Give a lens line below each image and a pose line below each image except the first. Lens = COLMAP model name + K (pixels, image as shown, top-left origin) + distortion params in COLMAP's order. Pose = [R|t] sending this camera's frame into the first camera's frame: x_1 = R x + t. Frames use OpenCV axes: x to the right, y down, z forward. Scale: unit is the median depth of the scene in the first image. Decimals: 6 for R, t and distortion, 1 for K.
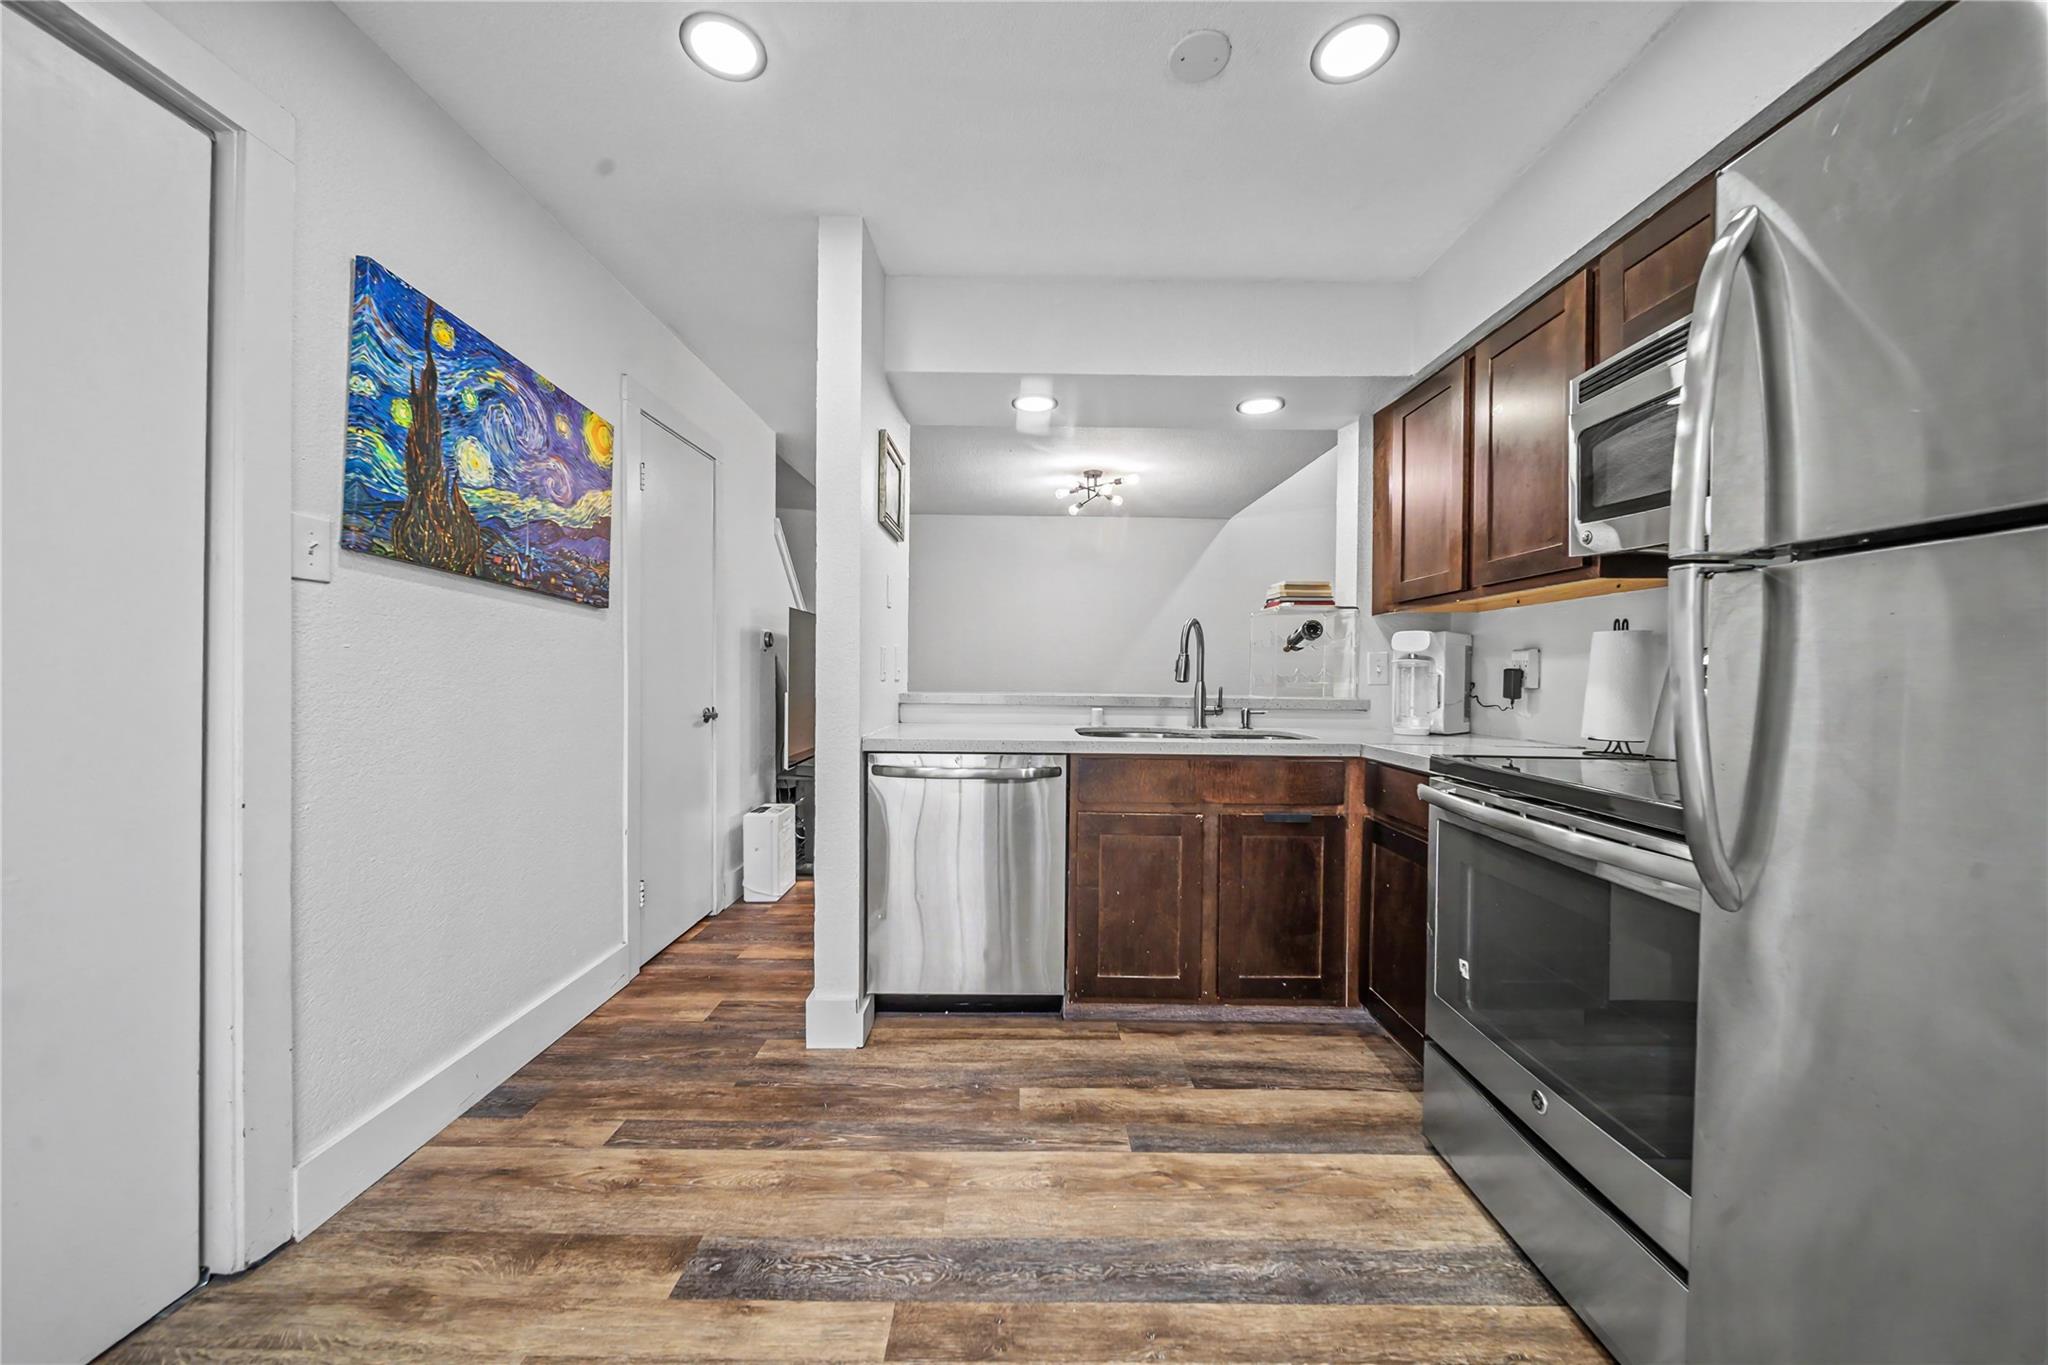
lens RADIAL K [[709.6, 0, 1025.8], [0, 709.6, 679.4], [0, 0, 1]] dist [-0.000016, -0.001087]
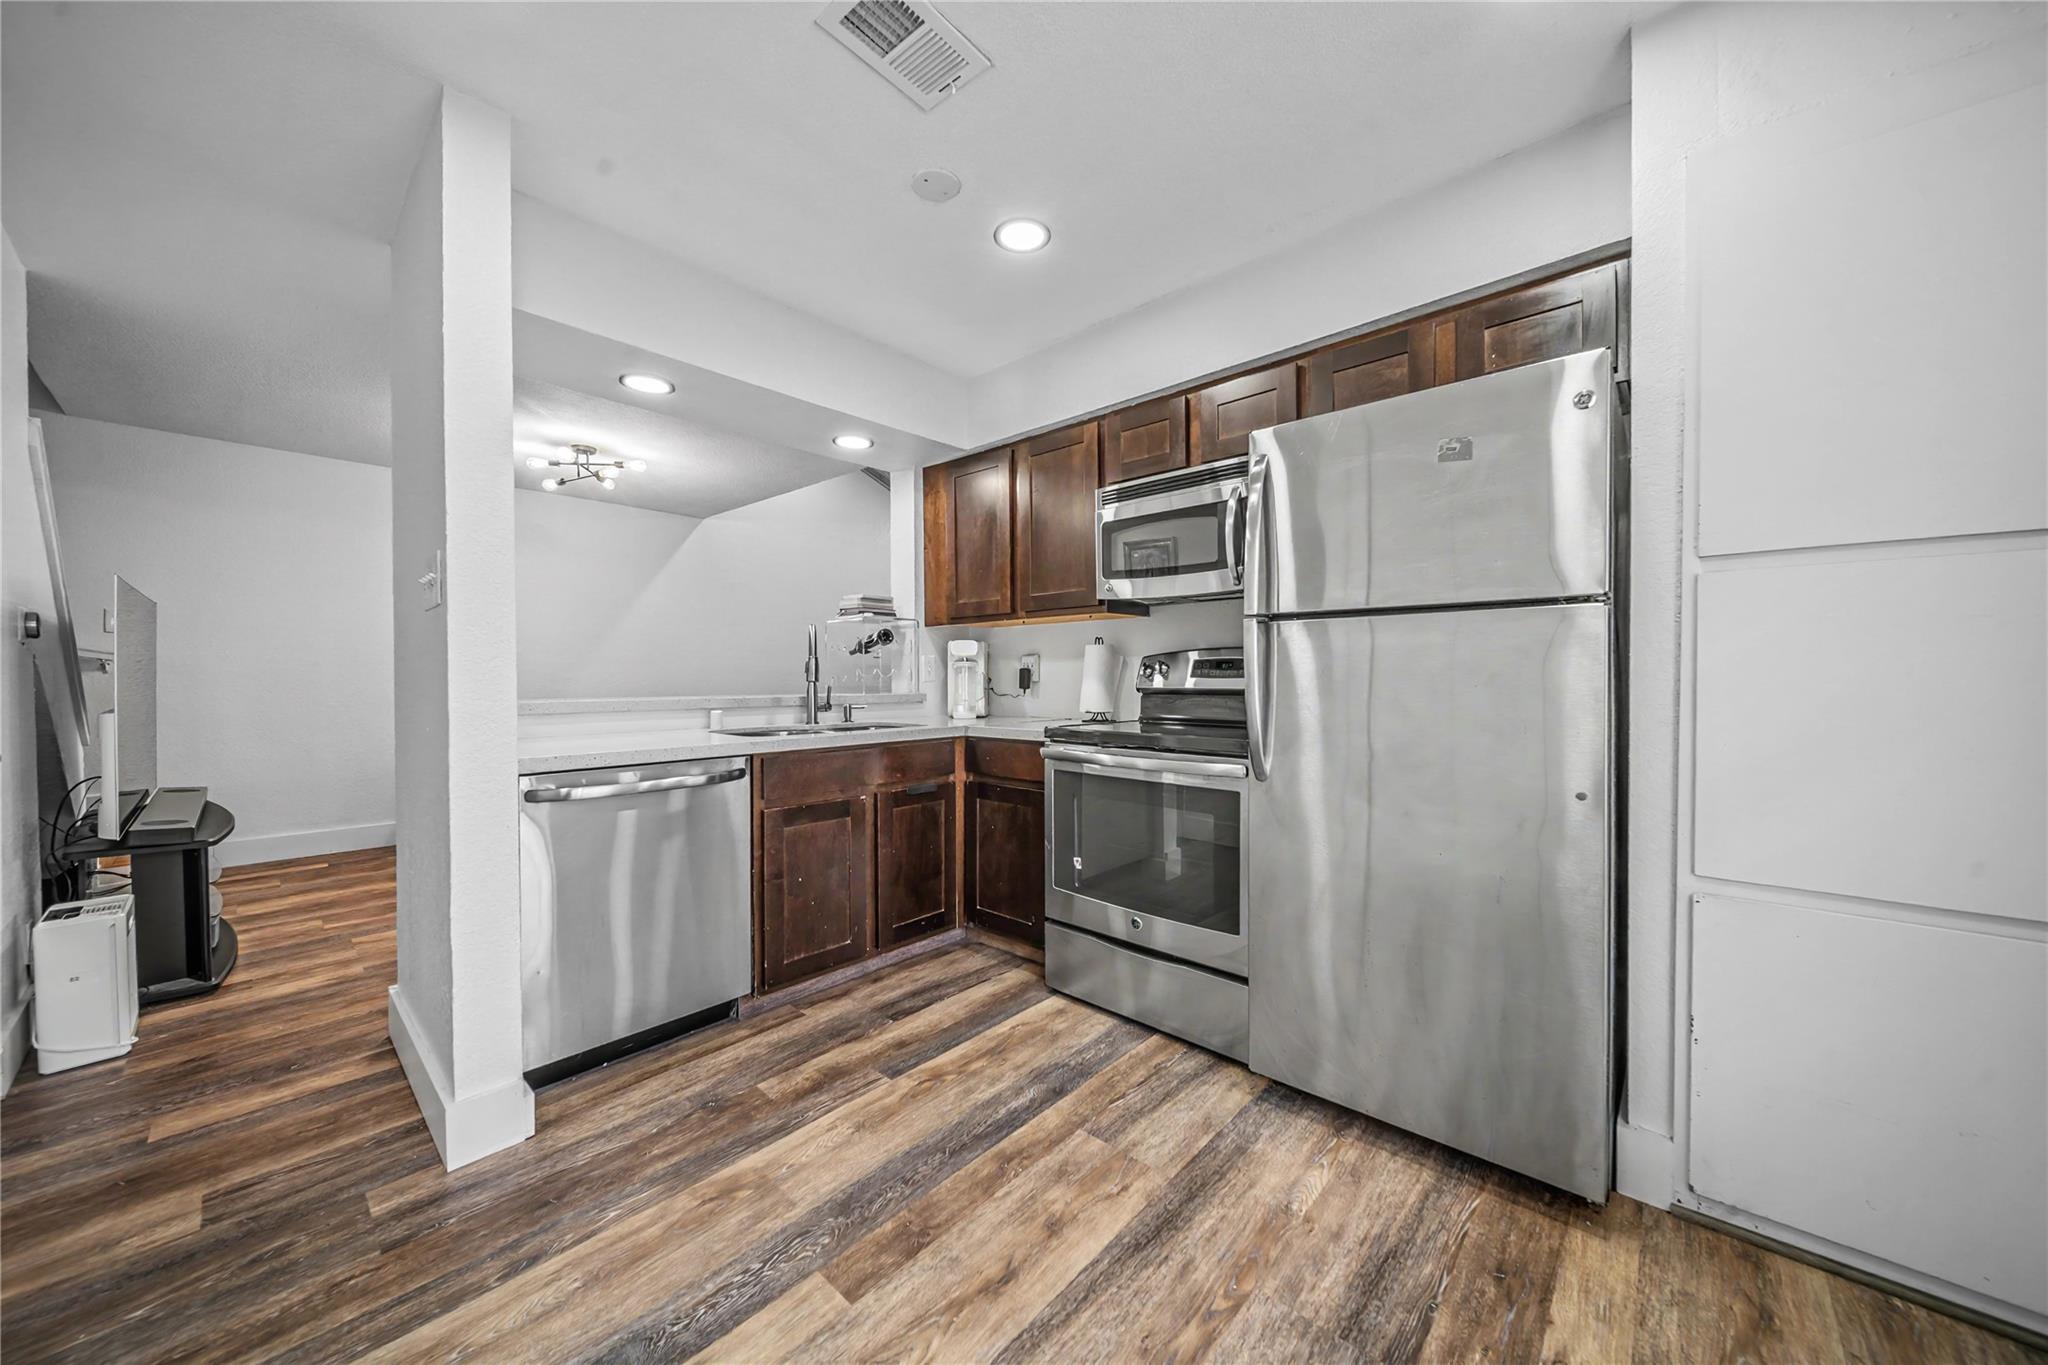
lens RADIAL K [[709.6, 0, 1008.7], [0, 709.6, 679.2], [0, 0, 1]] dist [-0.000016, -0.001087]
pose [[0.683032, -0.015955, 0.730214, -0.470964], [0.016949, 0.999838, 0.005992, -0.002477], [-0.730192, 0.008284, 0.683192, 0.040008]]
